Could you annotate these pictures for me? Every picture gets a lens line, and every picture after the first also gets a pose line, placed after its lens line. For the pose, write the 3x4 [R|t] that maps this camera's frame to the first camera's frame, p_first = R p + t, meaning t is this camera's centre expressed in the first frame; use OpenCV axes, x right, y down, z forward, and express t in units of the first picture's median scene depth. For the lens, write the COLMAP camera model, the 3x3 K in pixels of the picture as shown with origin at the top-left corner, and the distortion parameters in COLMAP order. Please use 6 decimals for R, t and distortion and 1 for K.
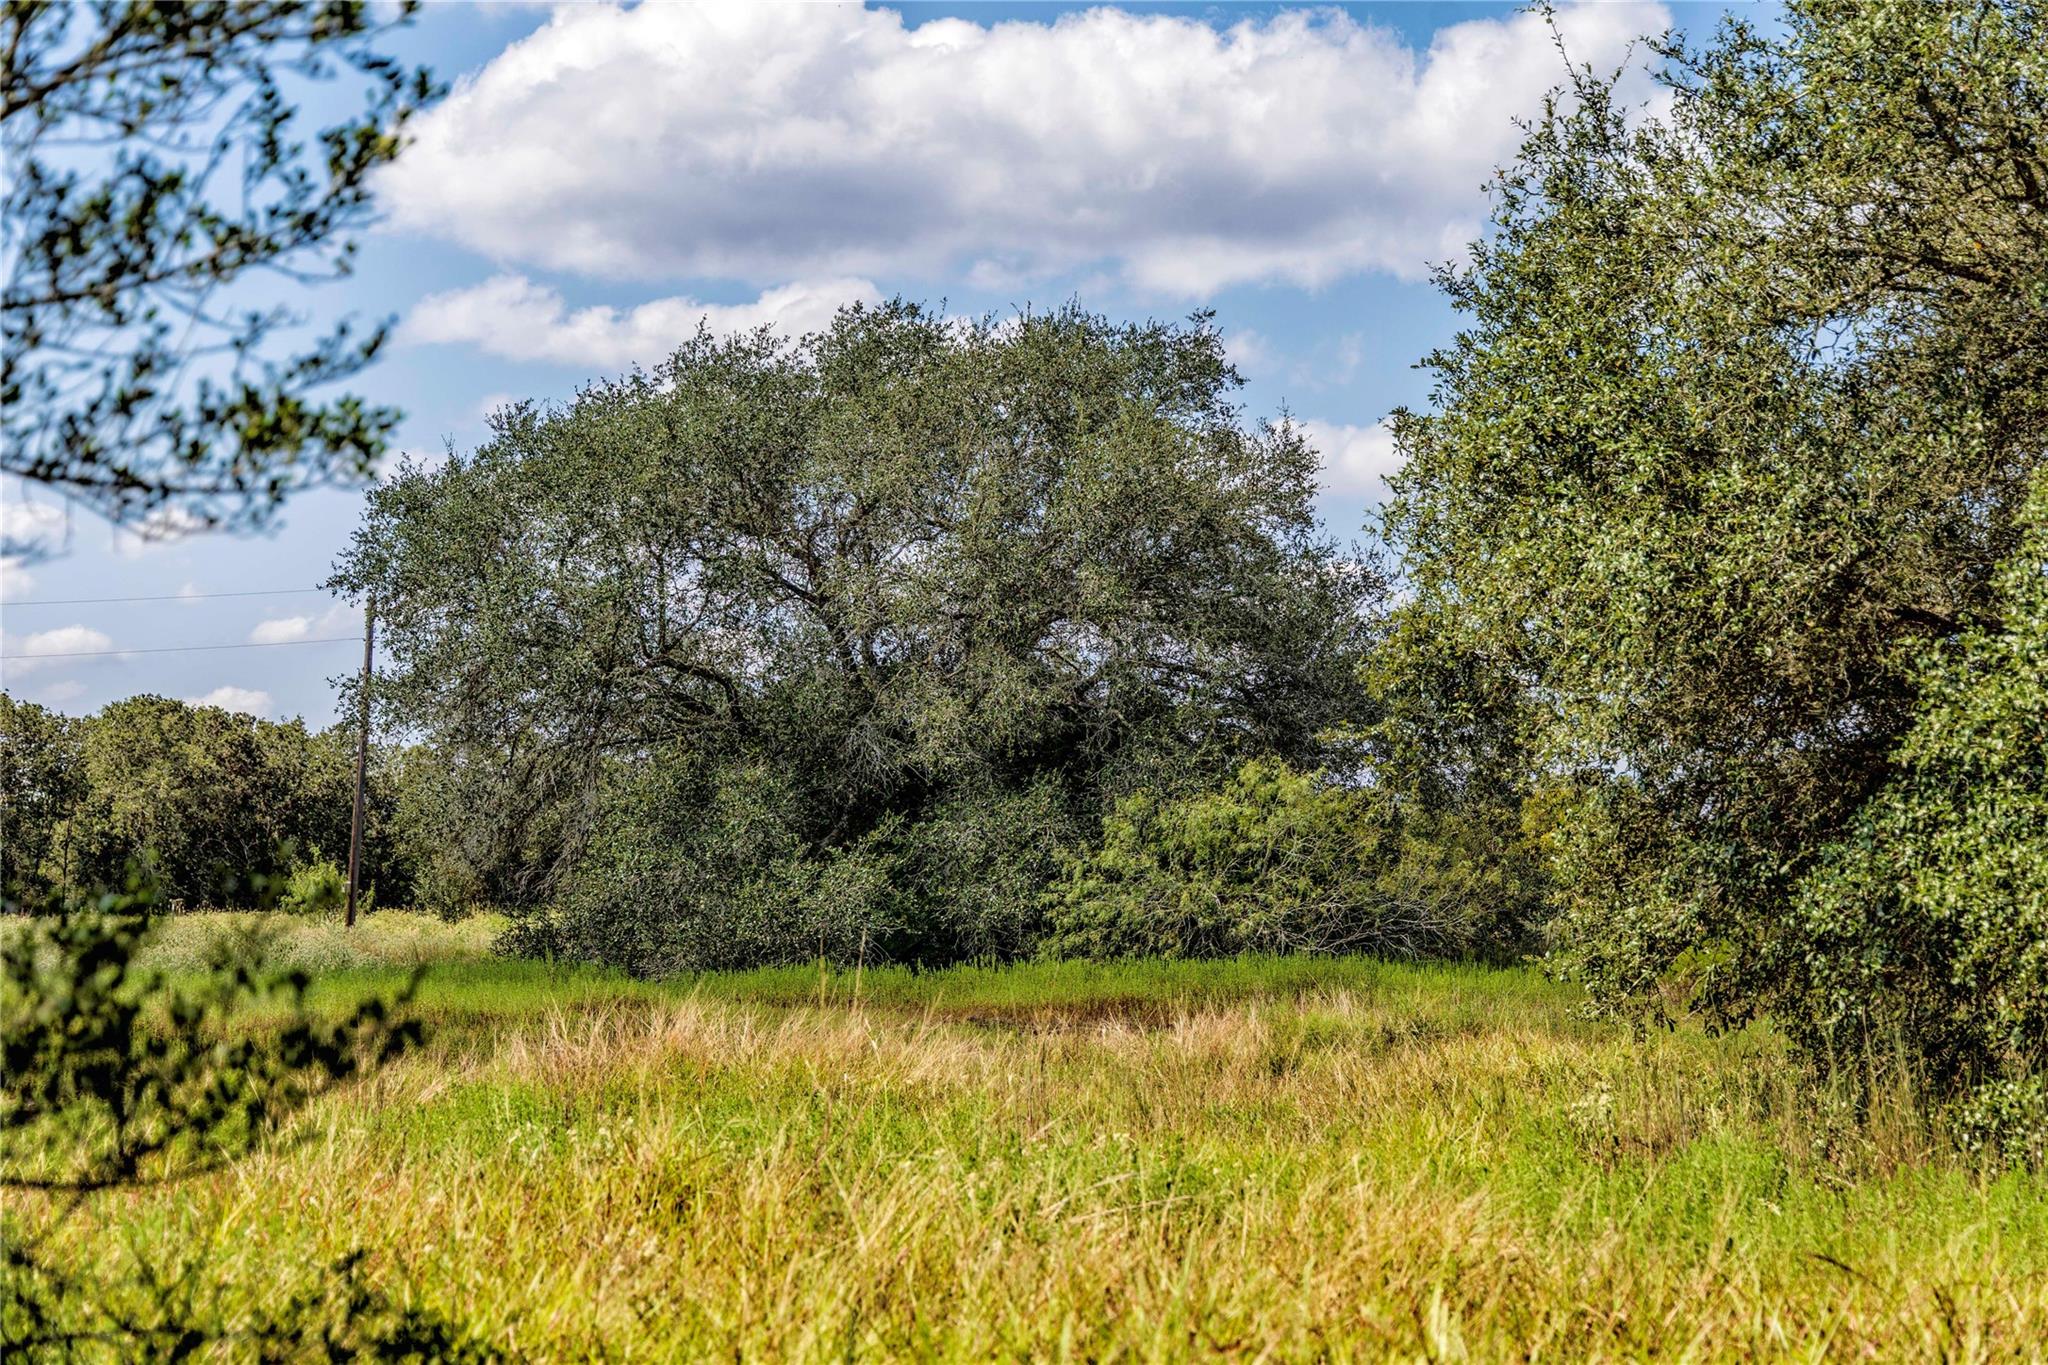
lens RADIAL K [[3675.8, 0, 1030.1], [0, 3675.8, 667.0], [0, 0, 1]] dist [0.026679, 0.000000]
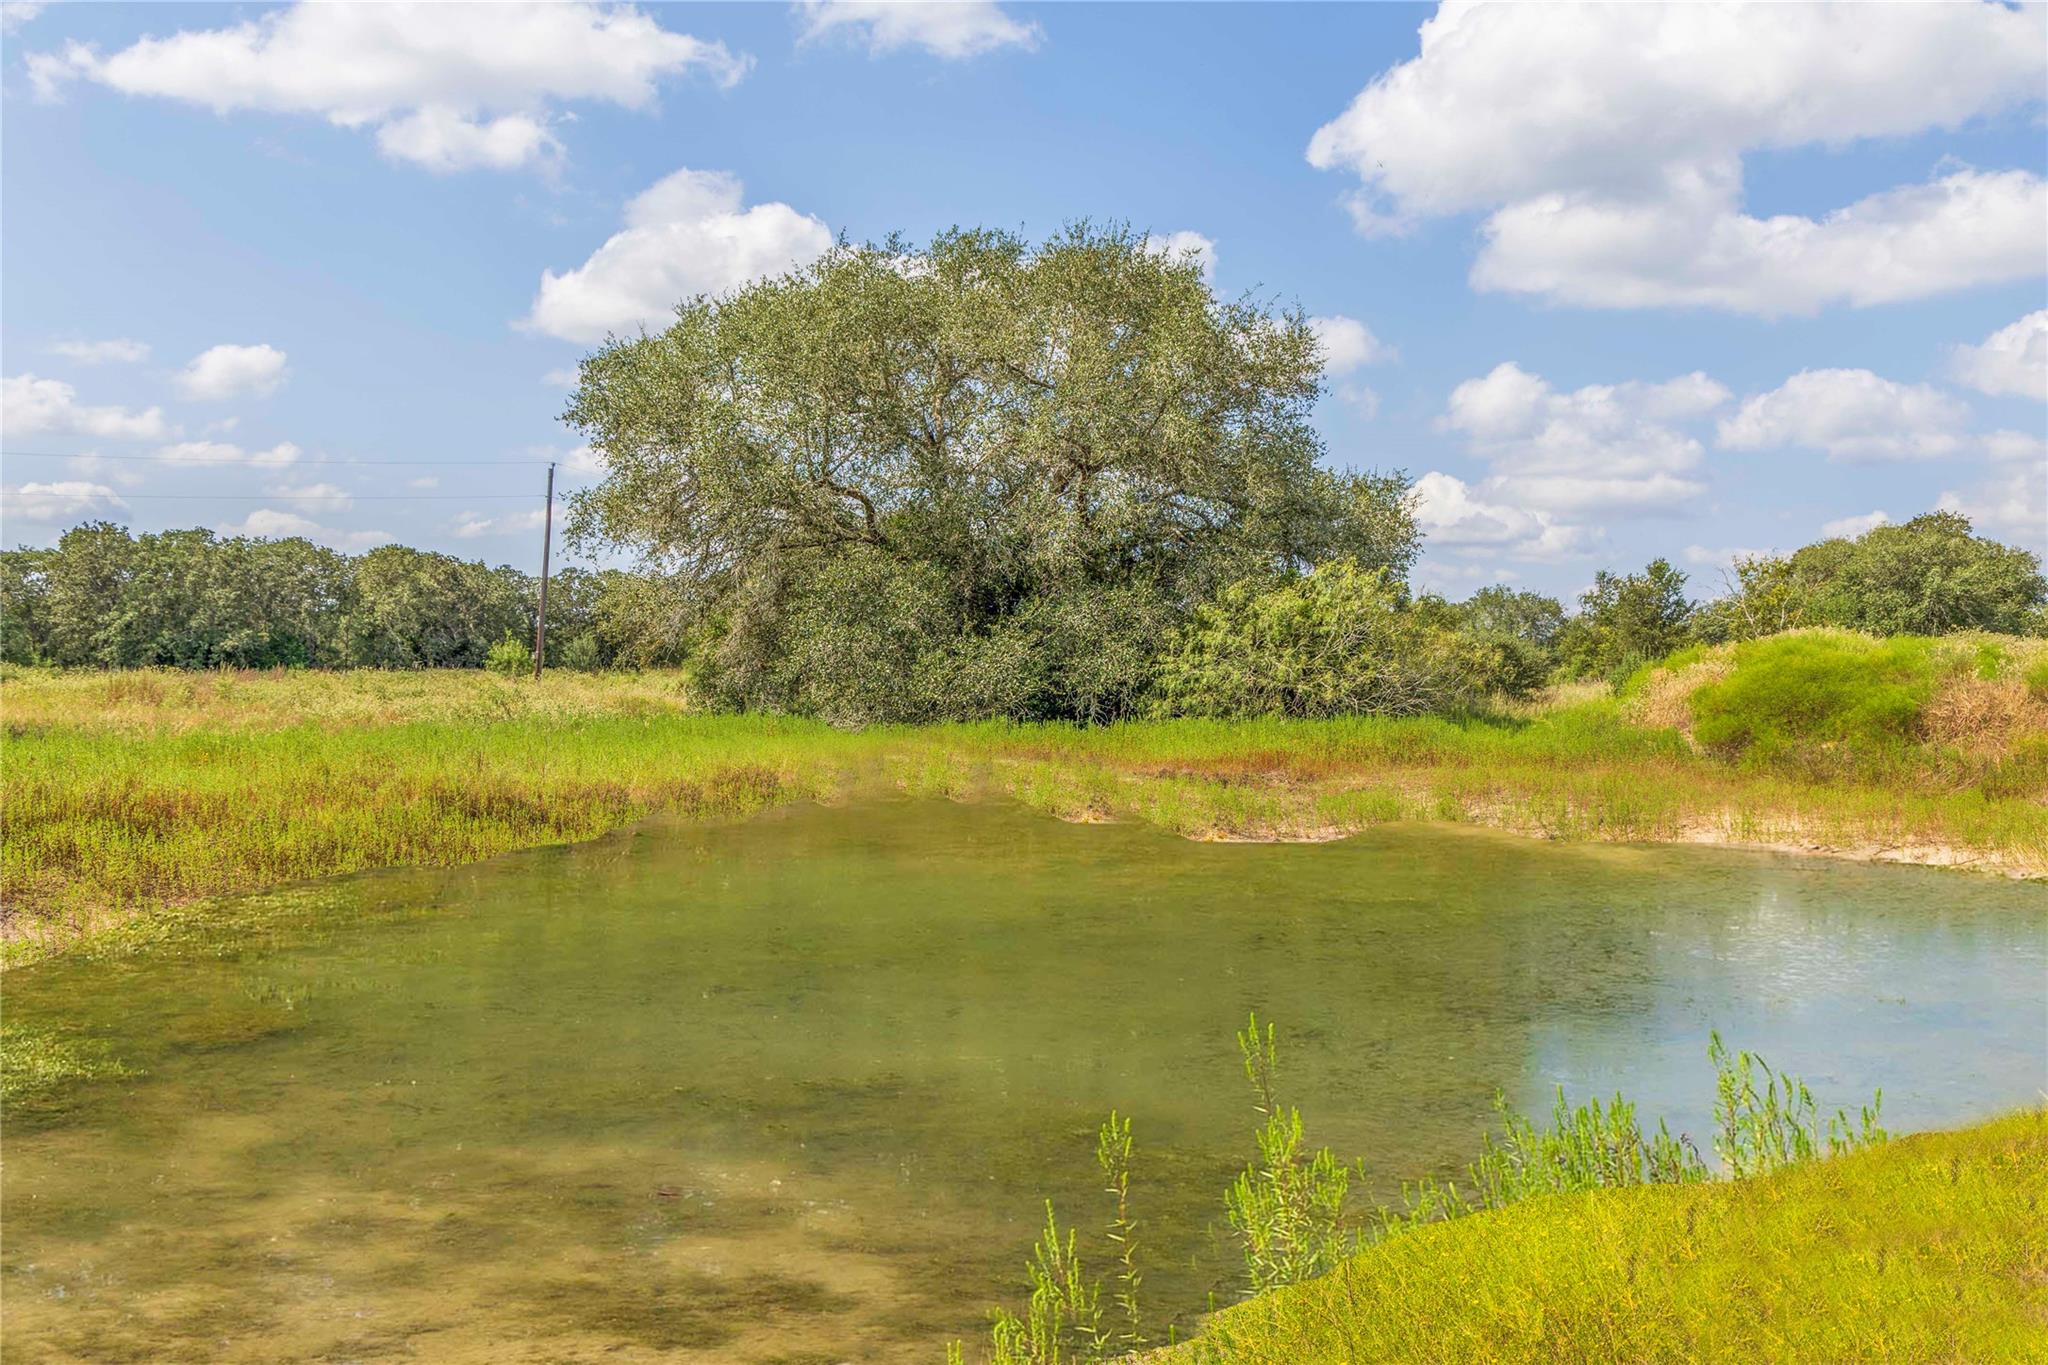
lens RADIAL K [[1772.7, 0, 1017.4], [0, 1772.7, 684.5], [0, 0, 1]] dist [-0.001244, 0.004648]
pose [[0.994258, 0.009026, 0.106627, -0.108324], [-0.016759, 0.997274, 0.071856, 0.025564], [-0.105688, -0.073231, 0.991699, 0.401157]]
